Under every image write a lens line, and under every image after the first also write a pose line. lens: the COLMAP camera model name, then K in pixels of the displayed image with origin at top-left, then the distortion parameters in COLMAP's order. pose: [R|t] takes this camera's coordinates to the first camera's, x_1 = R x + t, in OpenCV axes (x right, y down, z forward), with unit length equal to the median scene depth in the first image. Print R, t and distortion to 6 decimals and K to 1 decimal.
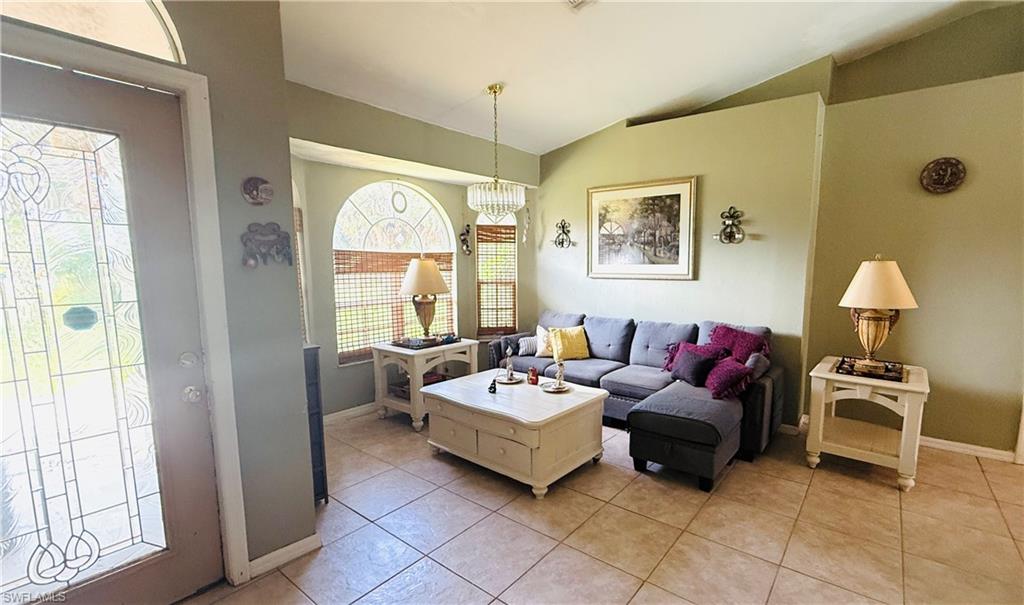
lens RADIAL K [[445.0, 0, 559.3], [0, 445.0, 316.0], [0, 0, 1]] dist [-0.000543, 0.000599]
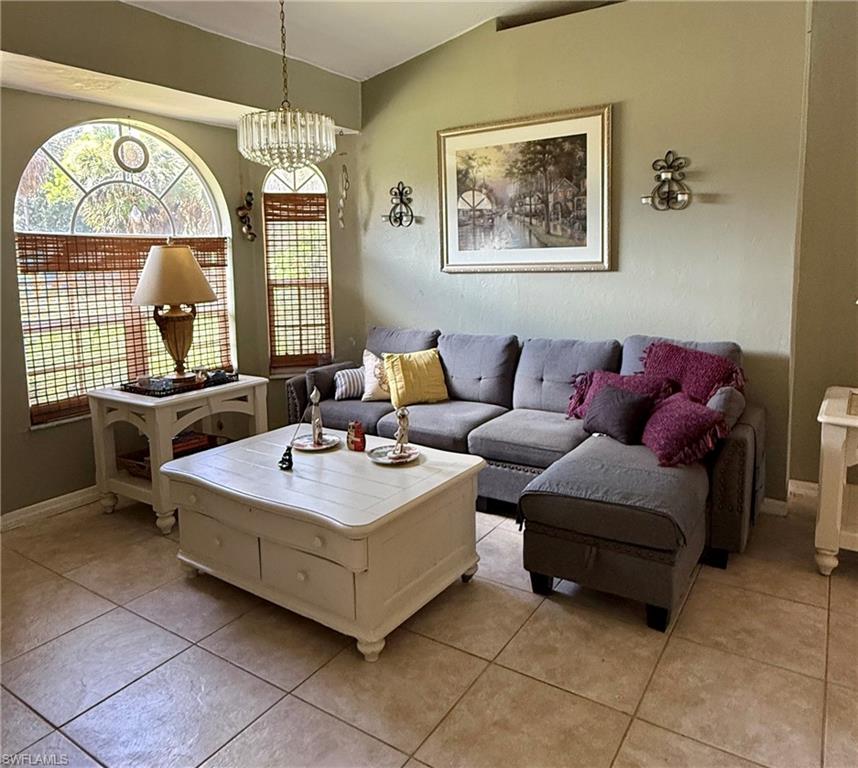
lens RADIAL K [[624.9, 0, 427.5], [0, 624.9, 325.4], [0, 0, 1]] dist [0.002066, 0.000920]
pose [[0.998660, -0.027272, 0.043981, 0.002642], [0.027845, 0.999534, -0.012474, -0.000001], [-0.043620, 0.013682, 0.998954, 0.136218]]
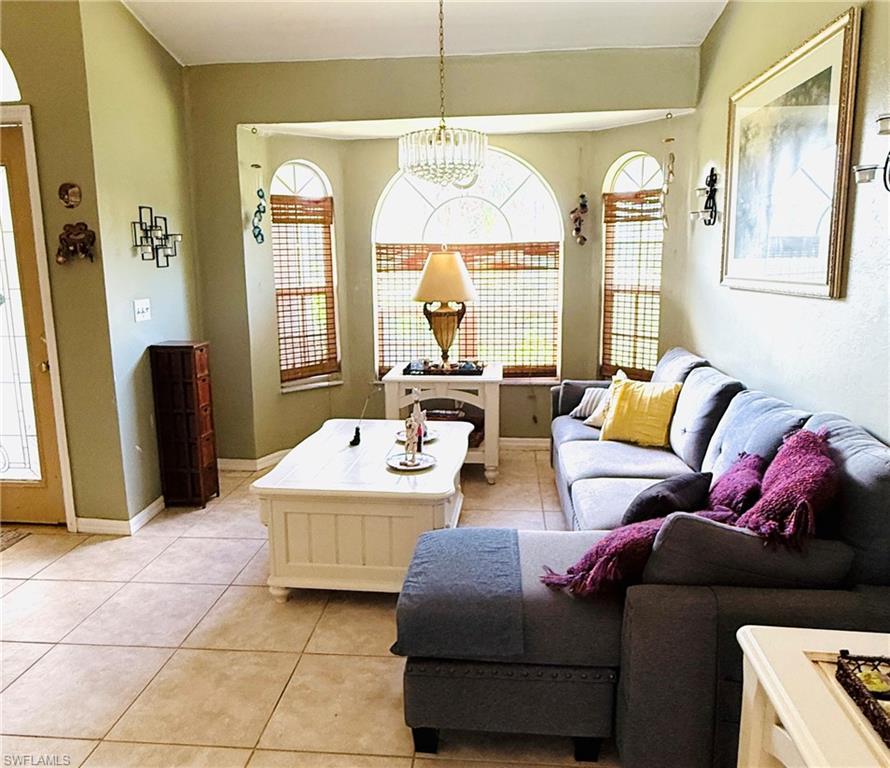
lens RADIAL K [[650.2, 0, 445.6], [0, 650.2, 365.5], [0, 0, 1]] dist [-0.002595, -0.001218]
pose [[0.526871, 0.130285, -0.839900, 0.598454], [-0.093707, 0.991062, 0.094951, -0.047595], [0.844764, 0.028678, 0.534371, 0.449640]]
